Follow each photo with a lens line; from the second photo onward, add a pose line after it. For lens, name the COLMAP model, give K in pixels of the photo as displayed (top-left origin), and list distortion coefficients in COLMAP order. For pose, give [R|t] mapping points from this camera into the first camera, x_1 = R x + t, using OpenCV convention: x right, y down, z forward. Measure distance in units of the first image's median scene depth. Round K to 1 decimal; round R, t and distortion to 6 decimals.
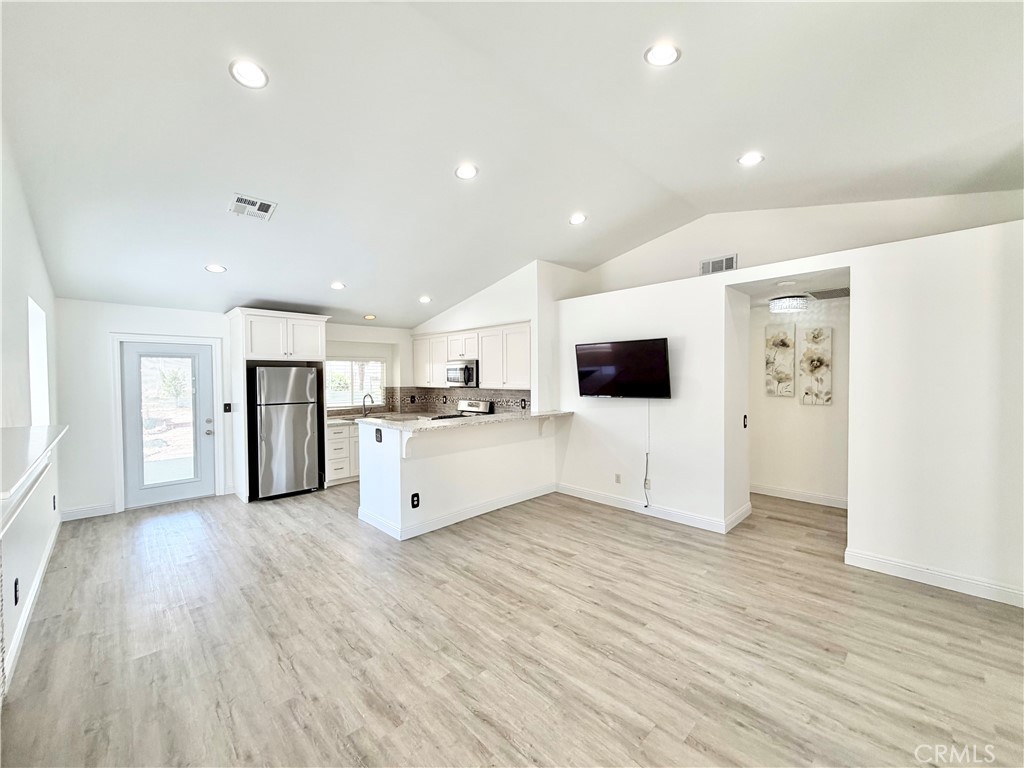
lens RADIAL K [[408.7, 0, 509.2], [0, 408.7, 385.9], [0, 0, 1]] dist [-0.001863, -0.000010]
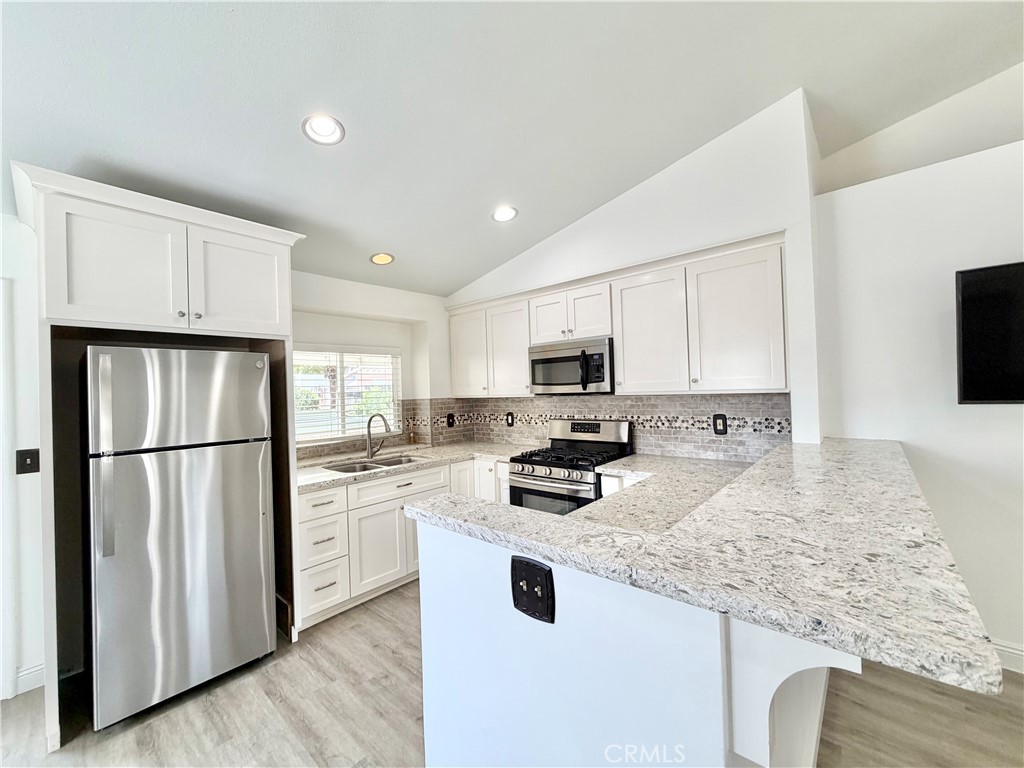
lens RADIAL K [[408.7, 0, 509.2], [0, 408.7, 385.9], [0, 0, 1]] dist [-0.001863, -0.000010]
pose [[0.996975, -0.025008, 0.073595, -0.278940], [0.027484, 0.999083, -0.032818, 0.008722], [-0.072707, 0.034742, 0.996748, 0.610491]]
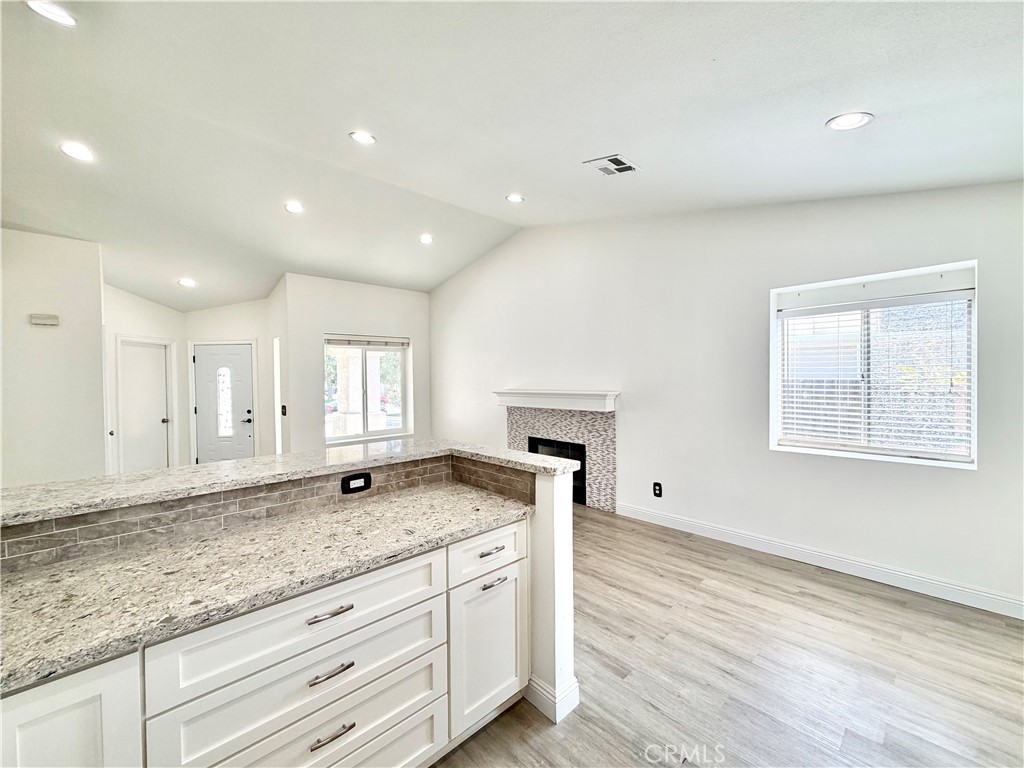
lens RADIAL K [[408.7, 0, 509.2], [0, 408.7, 385.9], [0, 0, 1]] dist [-0.001863, -0.000010]
pose [[-0.999604, 0.019769, 0.020042, -0.273254], [0.020554, 0.998997, 0.039792, -0.010020], [-0.019235, 0.040188, -0.999007, 1.213856]]
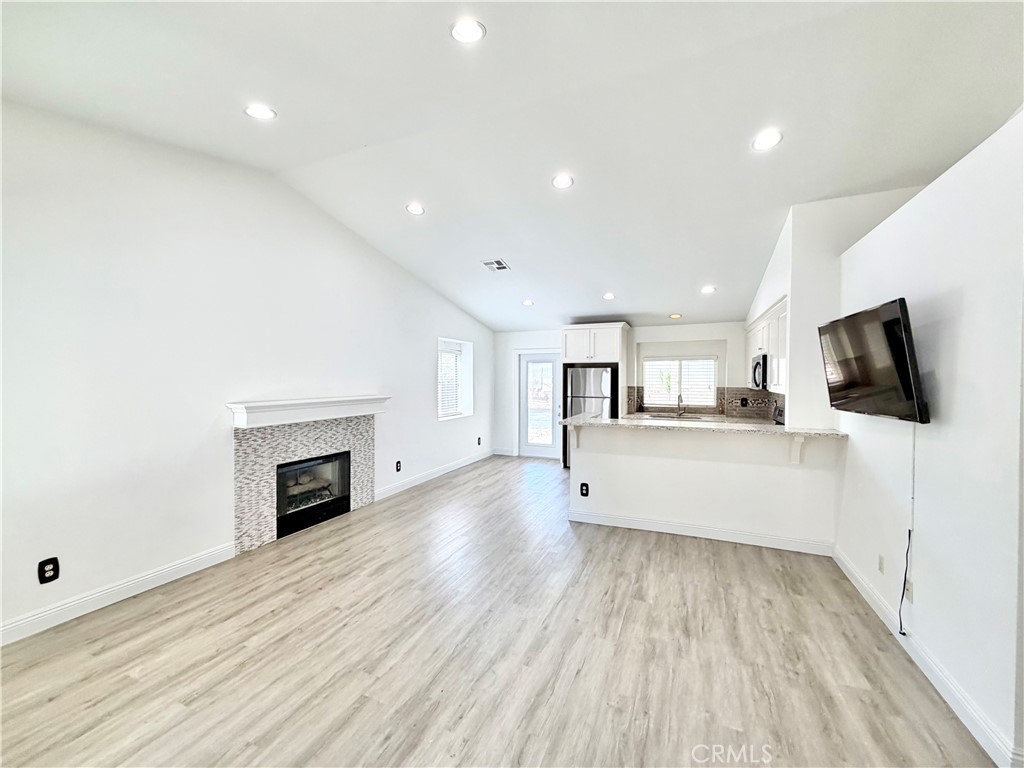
lens RADIAL K [[408.7, 0, 509.2], [0, 408.7, 385.9], [0, 0, 1]] dist [-0.001863, -0.000010]
pose [[0.376109, 0.024821, -0.926243, 0.534390], [-0.023243, 0.999579, 0.017348, -0.007194], [0.926284, 0.015004, 0.376527, 0.308751]]
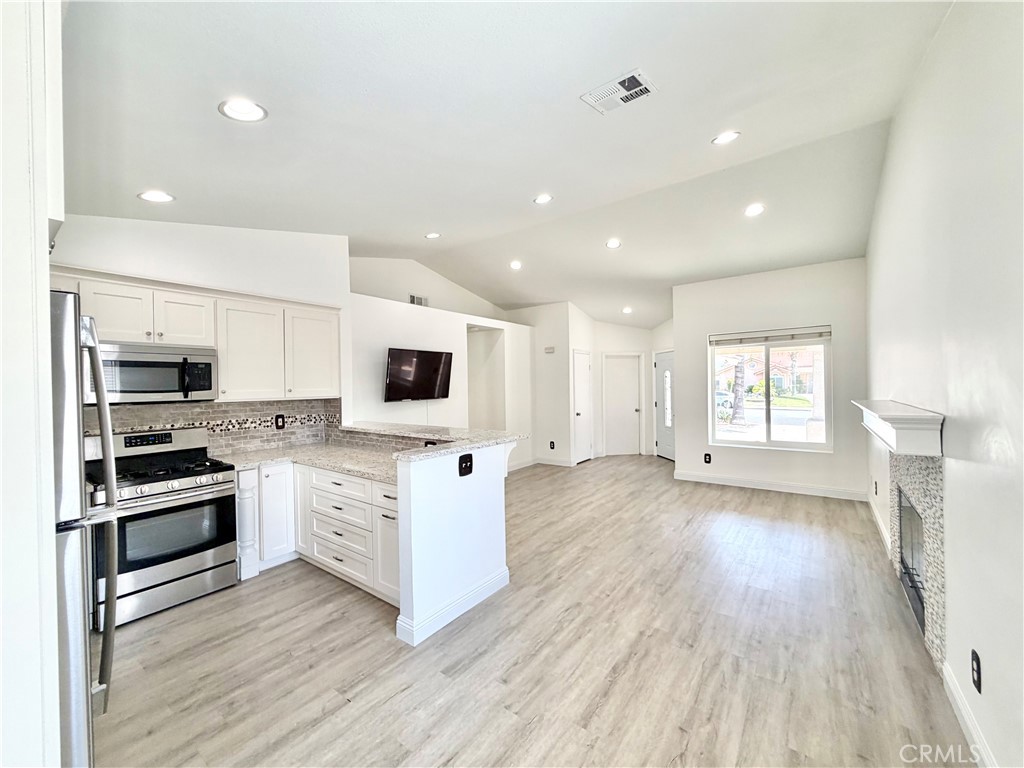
lens RADIAL K [[408.7, 0, 509.2], [0, 408.7, 385.9], [0, 0, 1]] dist [-0.001863, -0.000010]
pose [[-0.153729, 0.005230, 0.988099, -0.782042], [0.038021, 0.999277, 0.000626, -0.001701], [-0.987381, 0.037664, -0.153816, 0.825082]]
